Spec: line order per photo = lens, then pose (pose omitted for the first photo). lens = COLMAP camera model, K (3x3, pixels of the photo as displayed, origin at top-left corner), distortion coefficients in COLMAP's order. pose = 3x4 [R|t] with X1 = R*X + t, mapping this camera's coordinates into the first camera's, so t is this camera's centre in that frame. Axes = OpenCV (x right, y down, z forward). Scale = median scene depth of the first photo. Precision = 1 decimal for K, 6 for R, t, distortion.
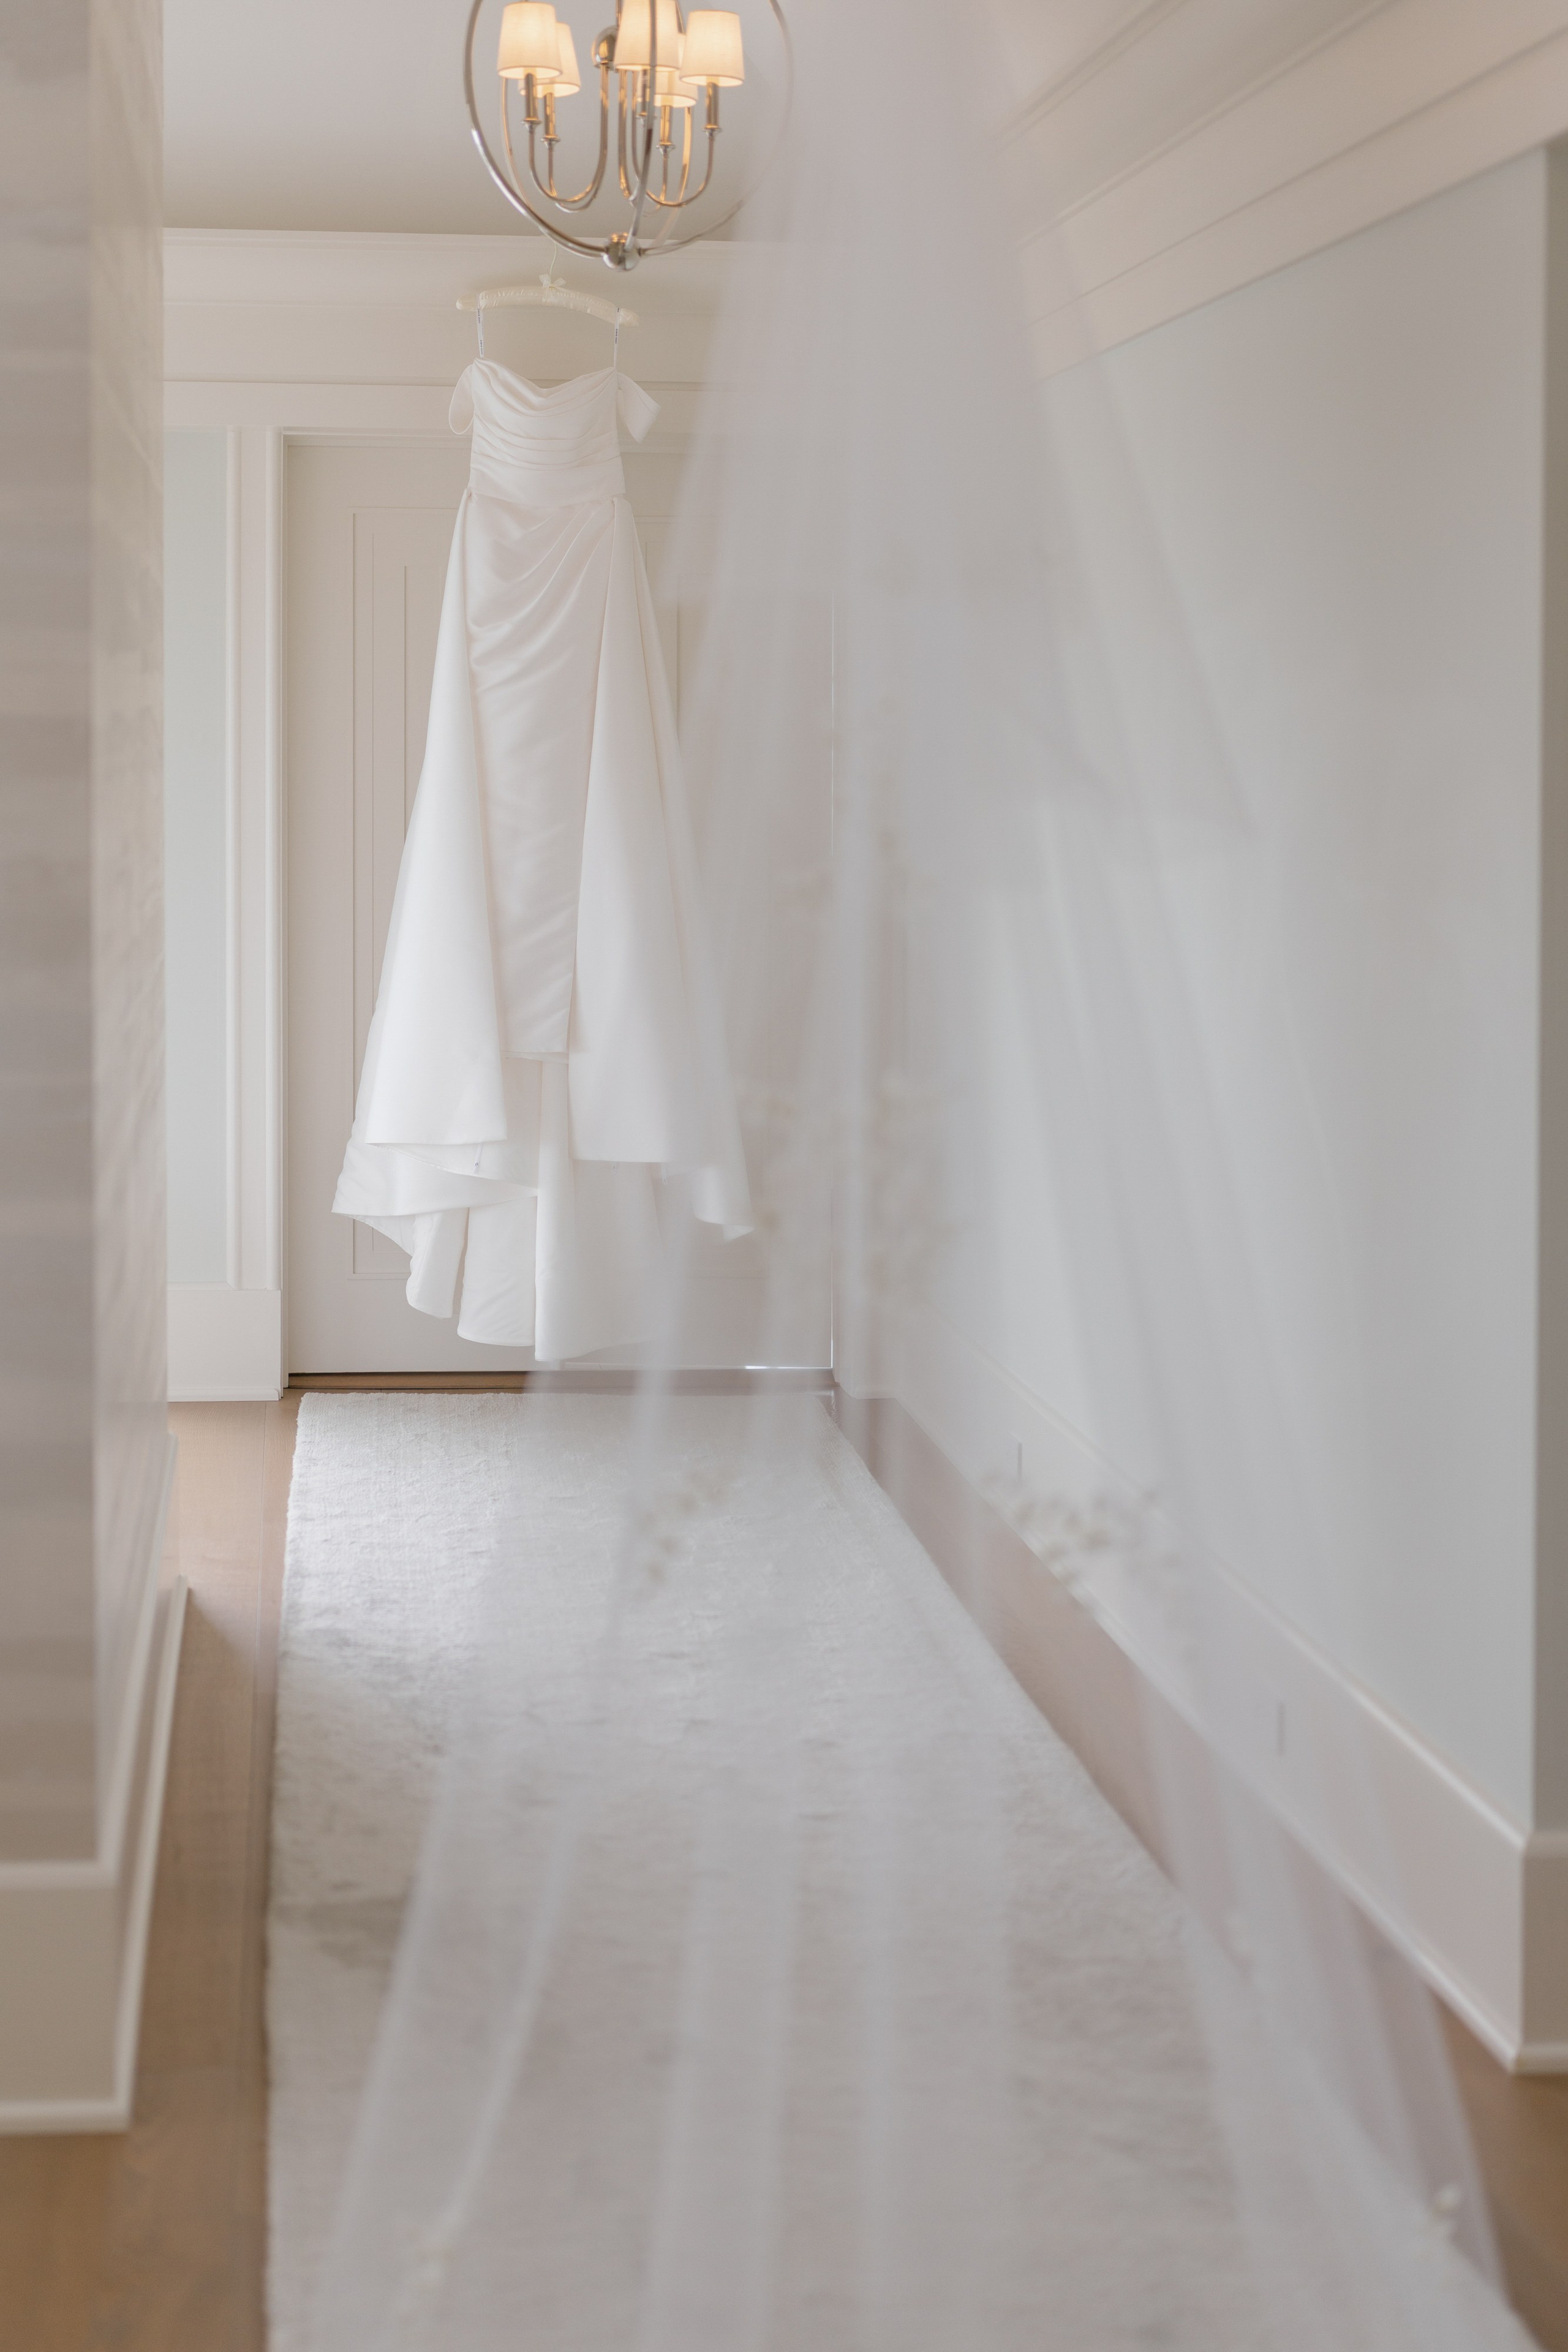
lens RADIAL K [[4969.4, 0, 687.6], [0, 4969.4, 1293.2], [0, 0, 1]] dist [0.027701, 0.164027]
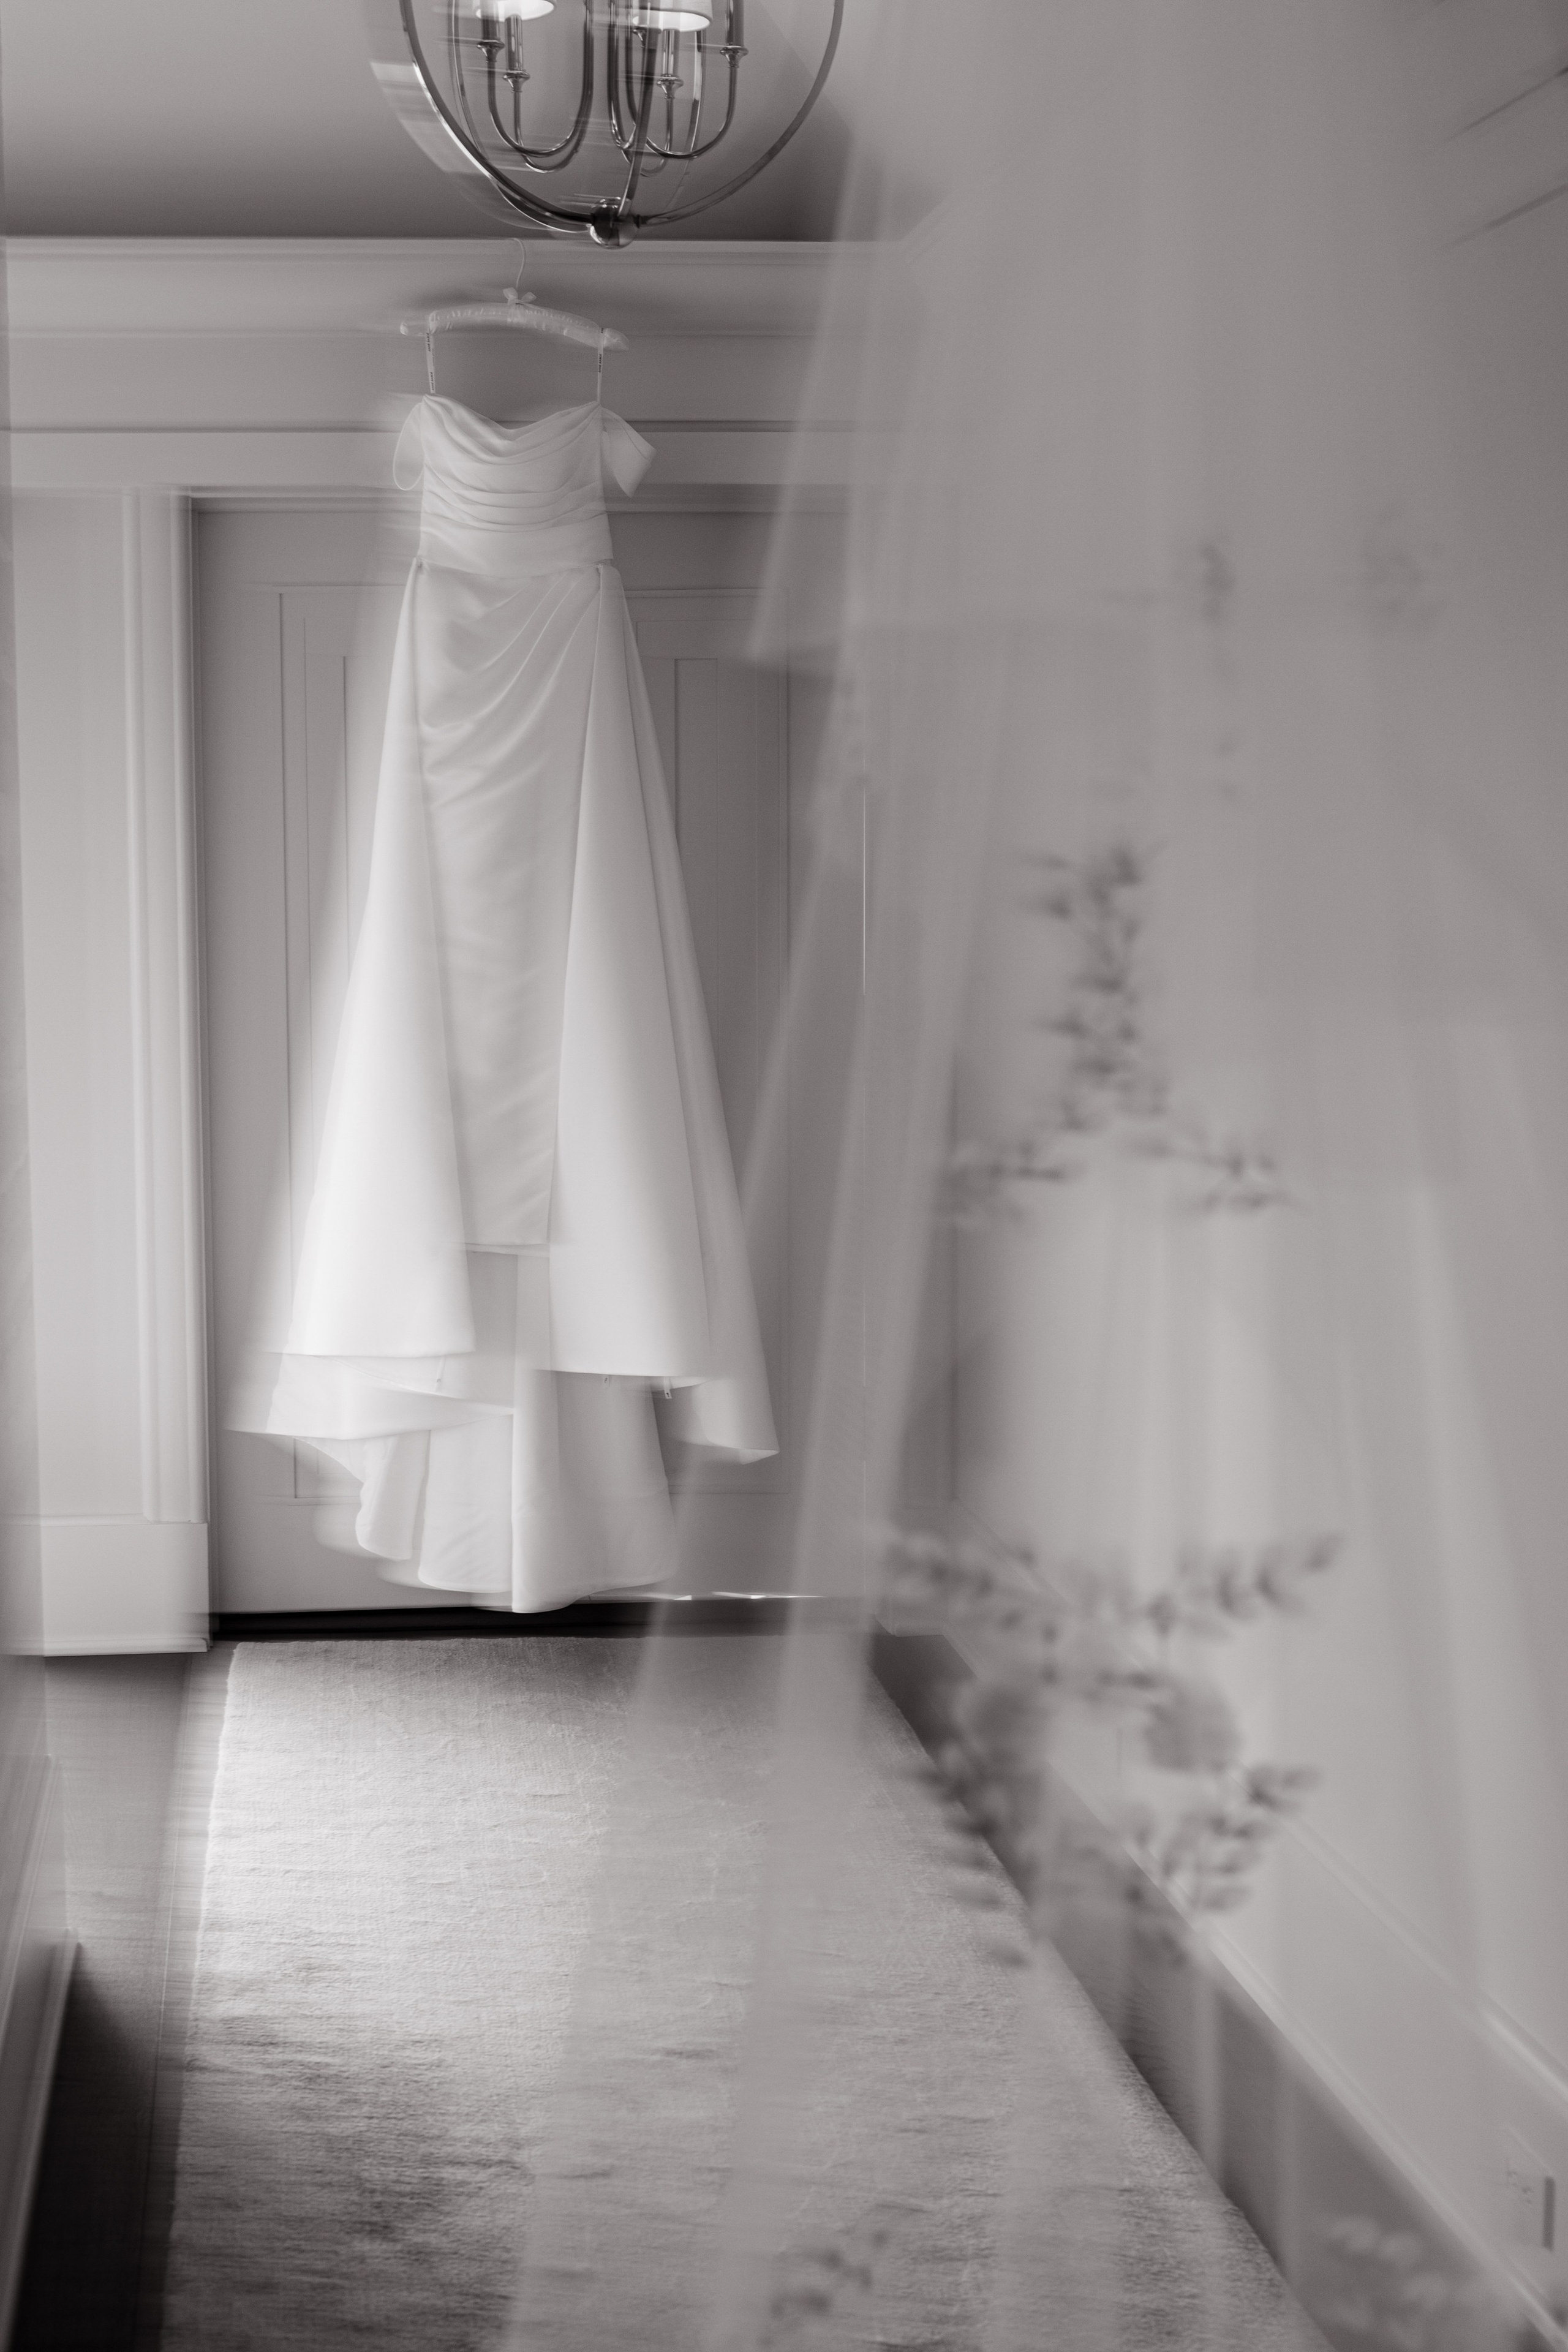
lens RADIAL K [[4969.4, 0, 687.6], [0, 4969.4, 1293.2], [0, 0, 1]] dist [0.027701, 0.164027]
pose [[0.999914, -0.011863, 0.005579, -0.006168], [0.011980, 0.999699, -0.021423, -0.024151], [-0.005323, 0.021488, 0.999755, 0.194125]]
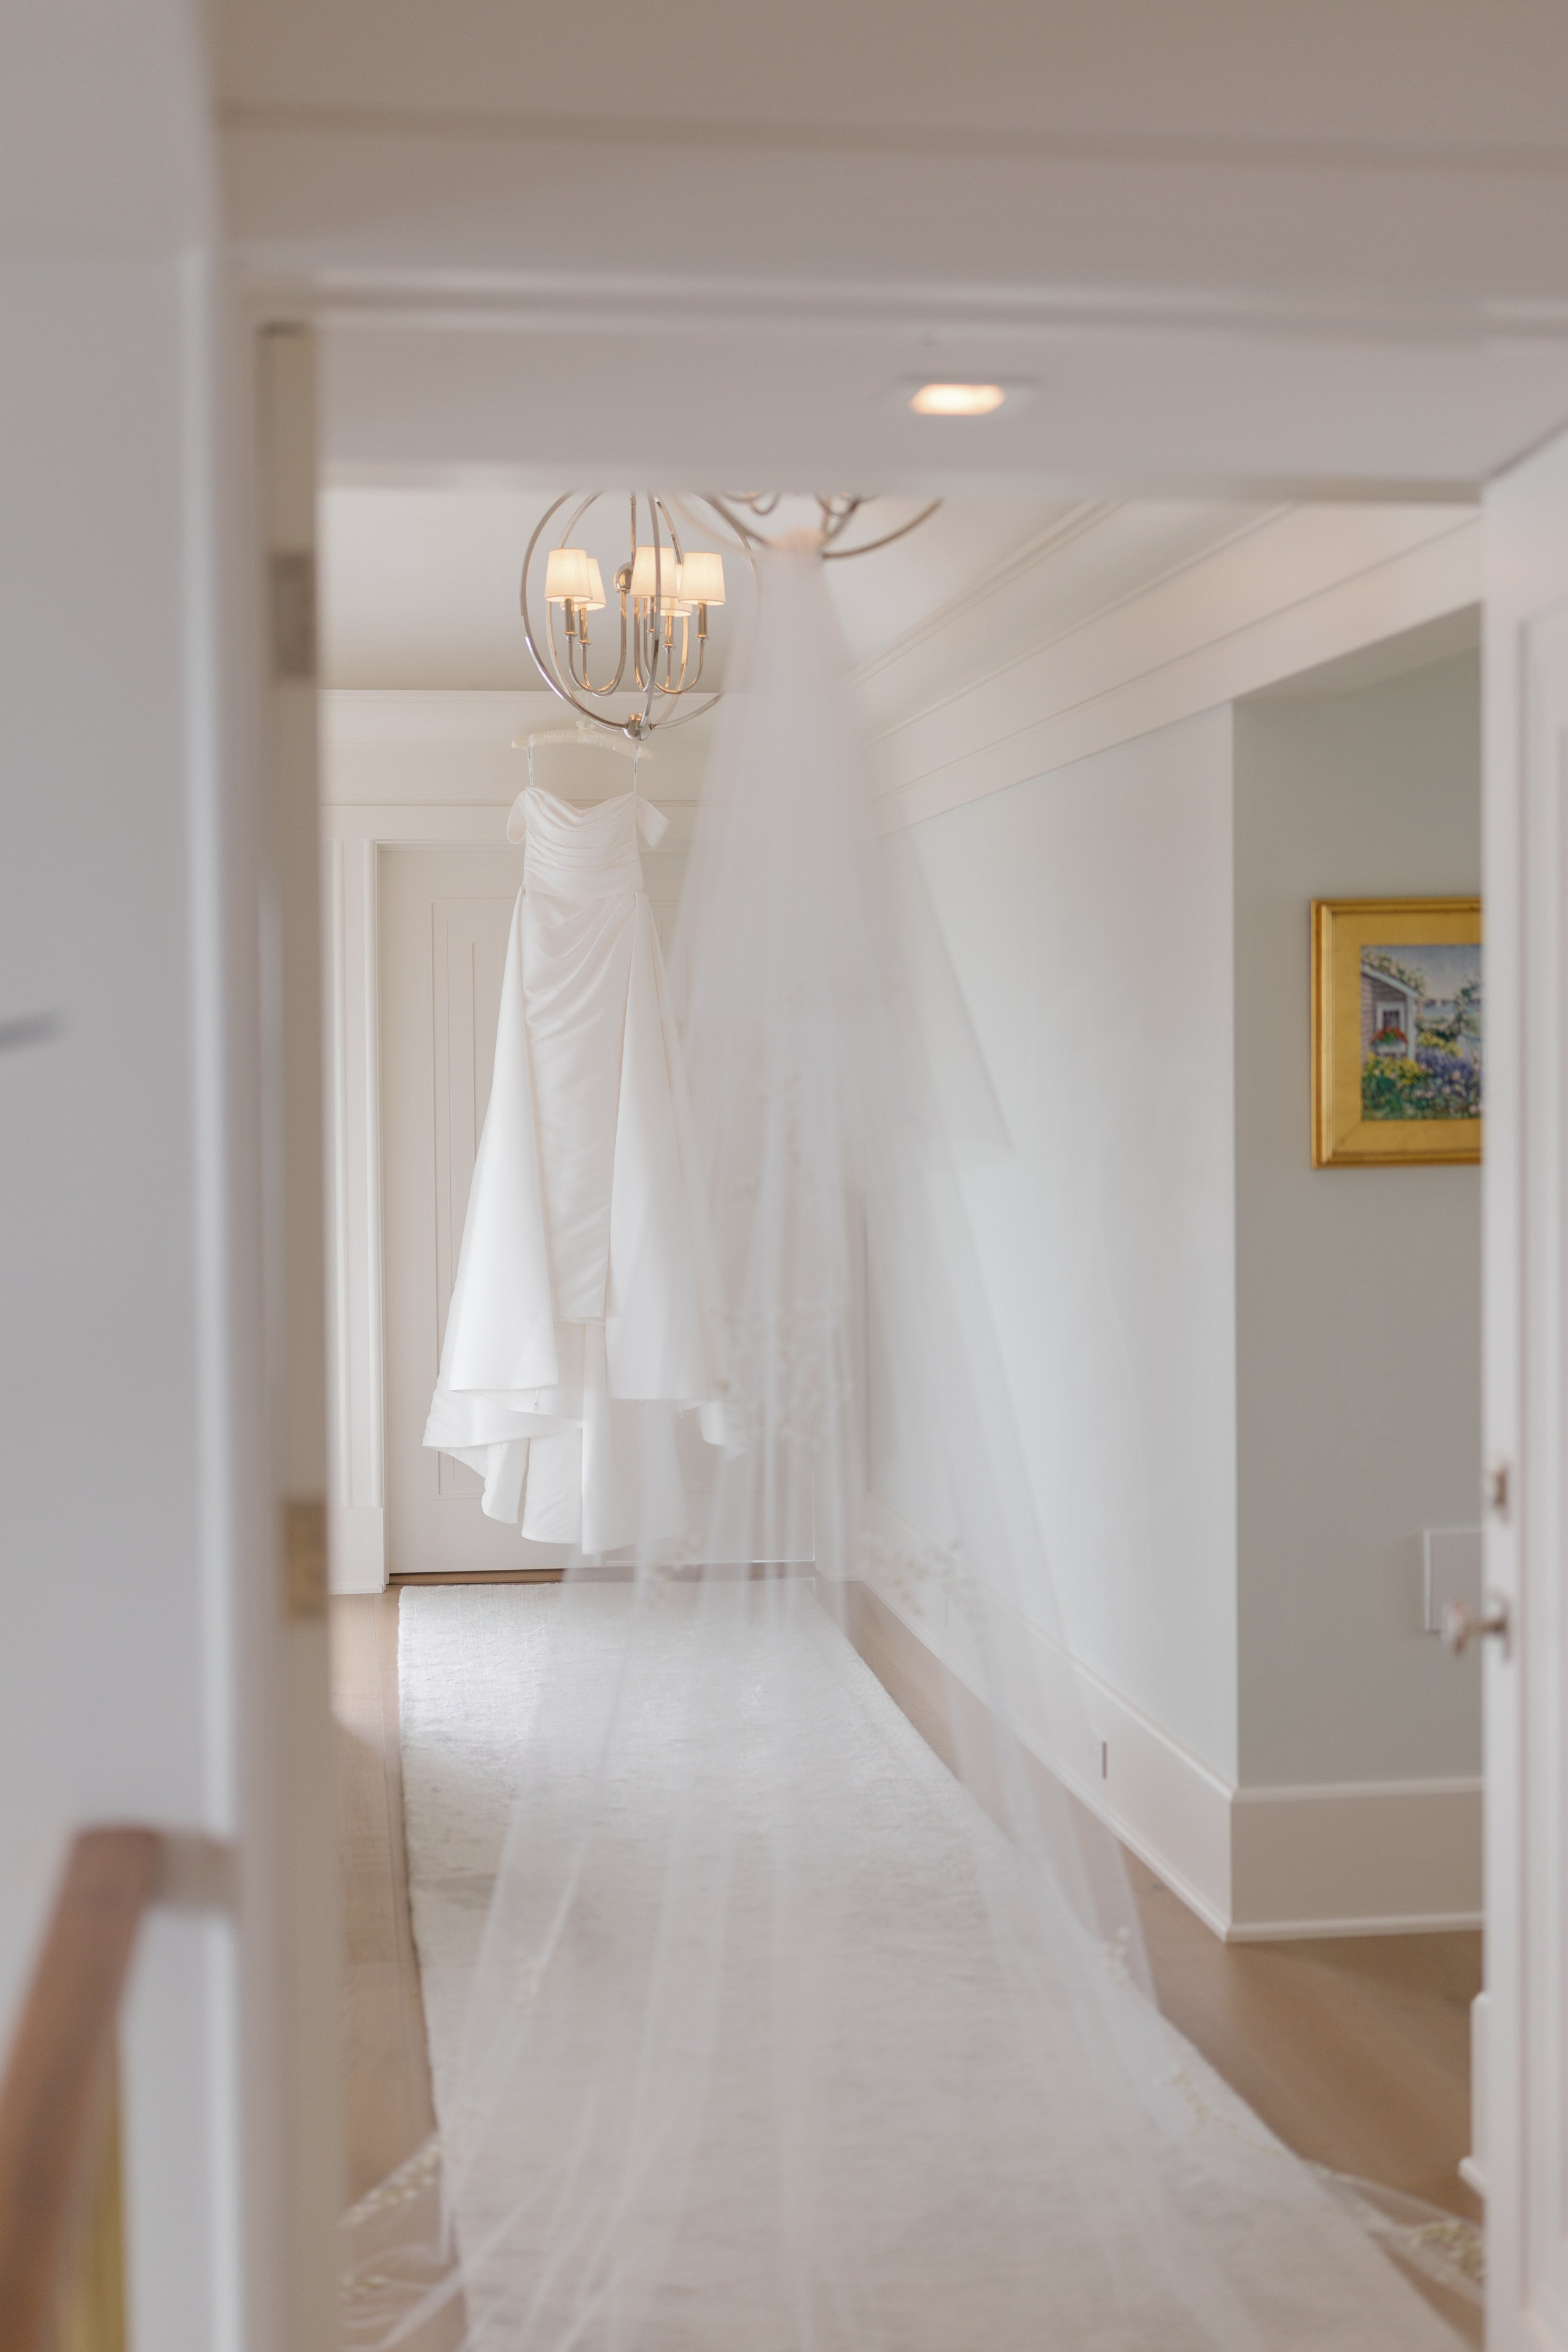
lens RADIAL K [[4716.7, 0, 587.4], [0, 4716.7, 1277.1], [0, 0, 1]] dist [1.407931, 0.025840]
pose [[0.999524, -0.014133, -0.027414, 0.005641], [0.012374, 0.997916, -0.063328, 0.019931], [0.028252, 0.062959, 0.997616, -0.241548]]
